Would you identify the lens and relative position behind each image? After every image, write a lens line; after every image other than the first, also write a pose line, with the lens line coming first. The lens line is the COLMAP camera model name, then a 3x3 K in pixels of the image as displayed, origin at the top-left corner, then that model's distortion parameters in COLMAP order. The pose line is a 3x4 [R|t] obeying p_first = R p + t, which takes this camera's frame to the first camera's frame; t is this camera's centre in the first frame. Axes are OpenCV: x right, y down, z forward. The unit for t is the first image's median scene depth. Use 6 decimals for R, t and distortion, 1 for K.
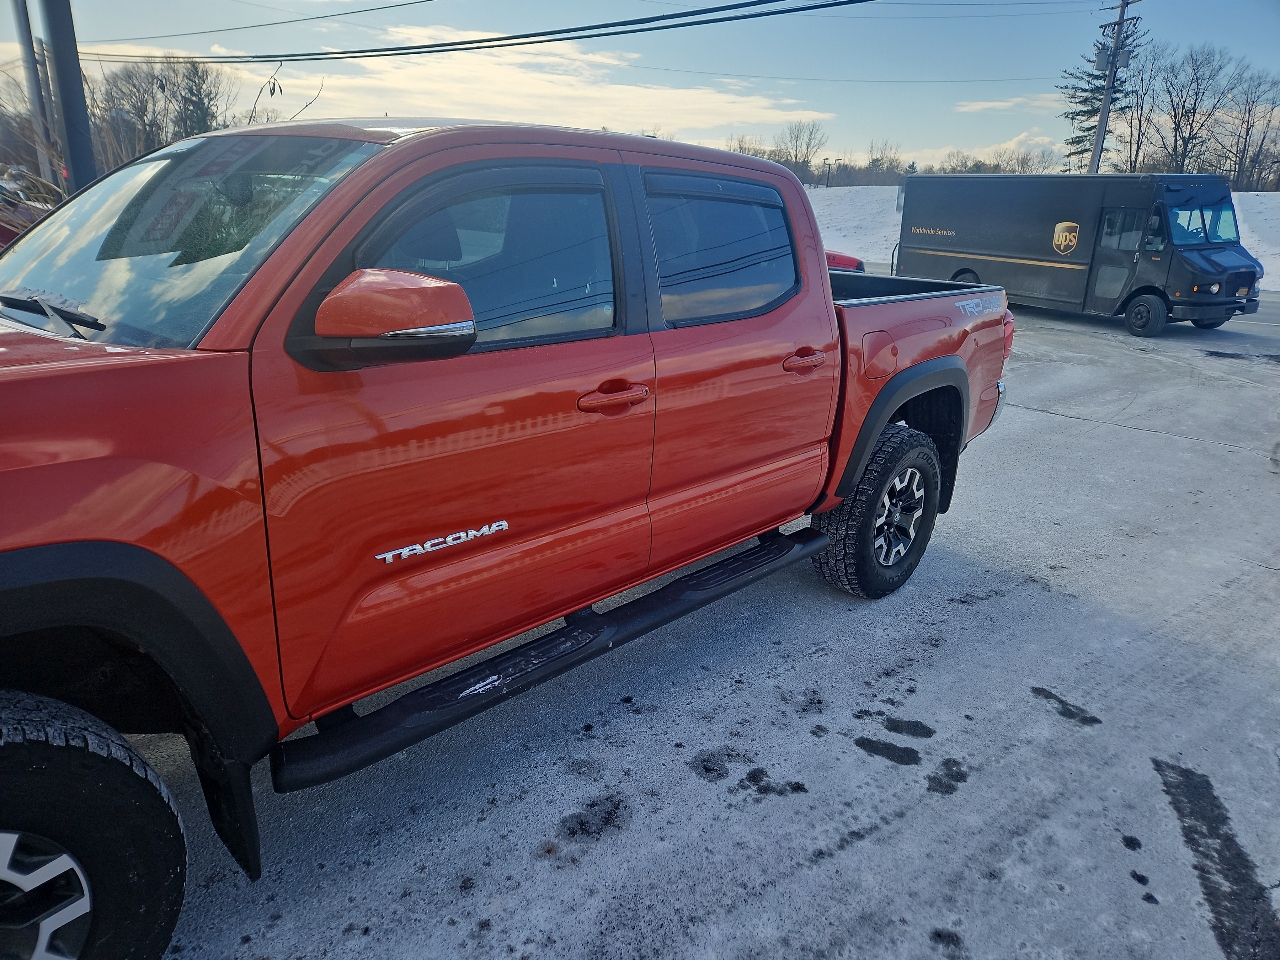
lens RADIAL K [[857.0, 0, 655.1], [0, 857.0, 483.8], [0, 0, 1]] dist [0.082194, -0.063660]
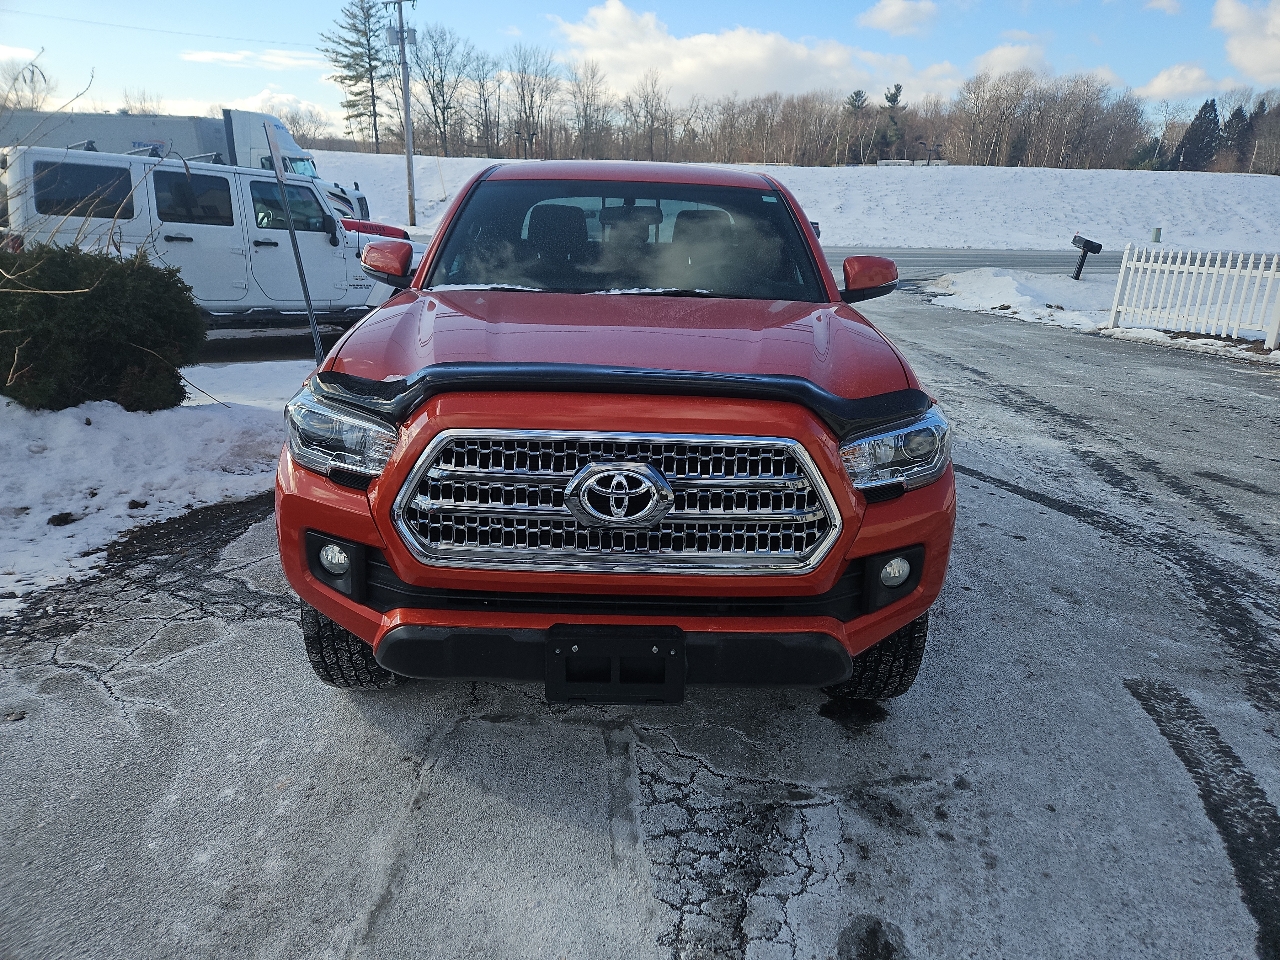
lens RADIAL K [[857.7, 0, 645.4], [0, 857.7, 475.6], [0, 0, 1]] dist [0.080804, -0.062701]
pose [[0.733183, -0.233364, 0.638737, -0.979928], [0.211513, 0.970943, 0.111947, -0.034110], [-0.646301, 0.053023, 0.761238, -0.104196]]
